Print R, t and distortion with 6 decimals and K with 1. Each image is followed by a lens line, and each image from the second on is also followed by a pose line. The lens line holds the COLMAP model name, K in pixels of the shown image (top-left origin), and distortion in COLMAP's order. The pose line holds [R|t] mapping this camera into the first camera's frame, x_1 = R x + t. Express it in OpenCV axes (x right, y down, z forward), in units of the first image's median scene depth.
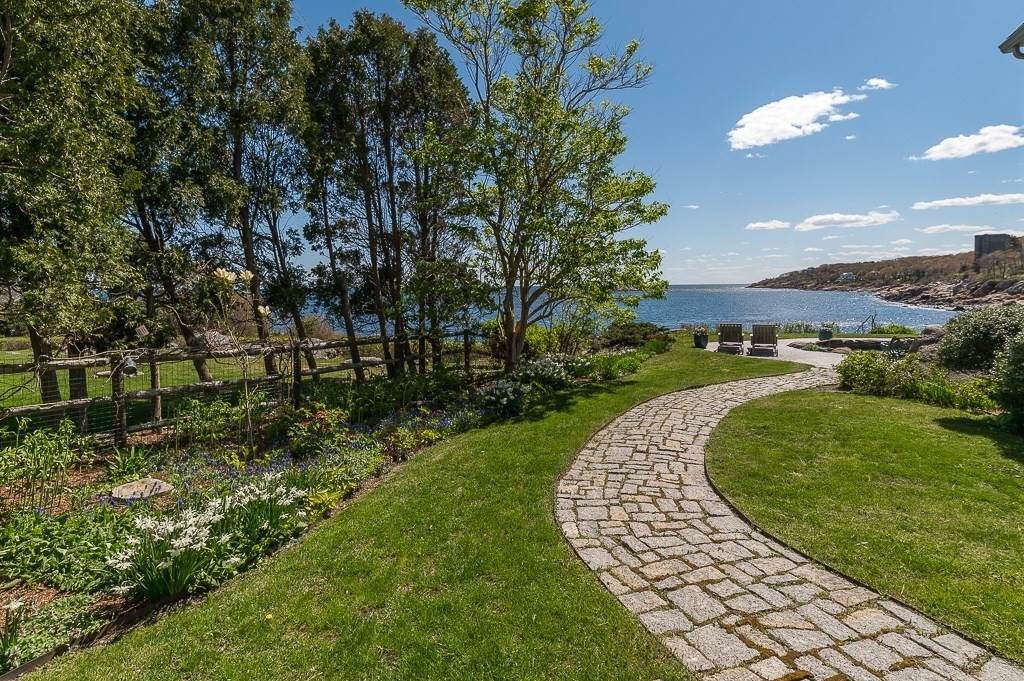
lens RADIAL K [[495.4, 0, 510.5], [0, 495.4, 303.3], [0, 0, 1]] dist [0.001816, -0.000820]
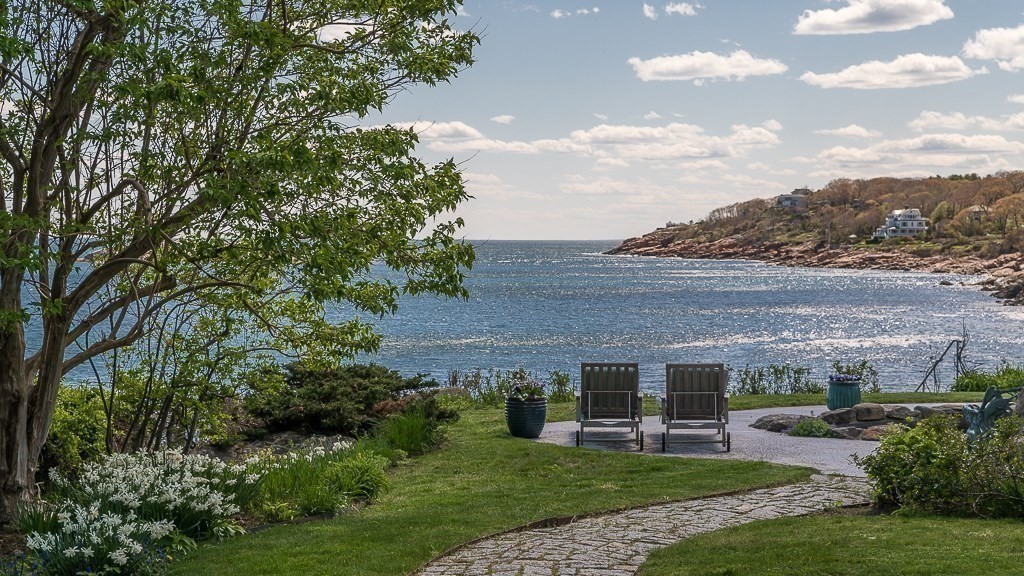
lens RADIAL K [[1923.2, 0, 517.0], [0, 1923.2, 282.3], [0, 0, 1]] dist [0.025382, 0.000000]
pose [[0.921914, 0.007658, 0.387319, -0.125841], [-0.002646, 0.999906, -0.013473, 0.002313], [-0.387385, 0.011396, 0.921847, -0.198477]]
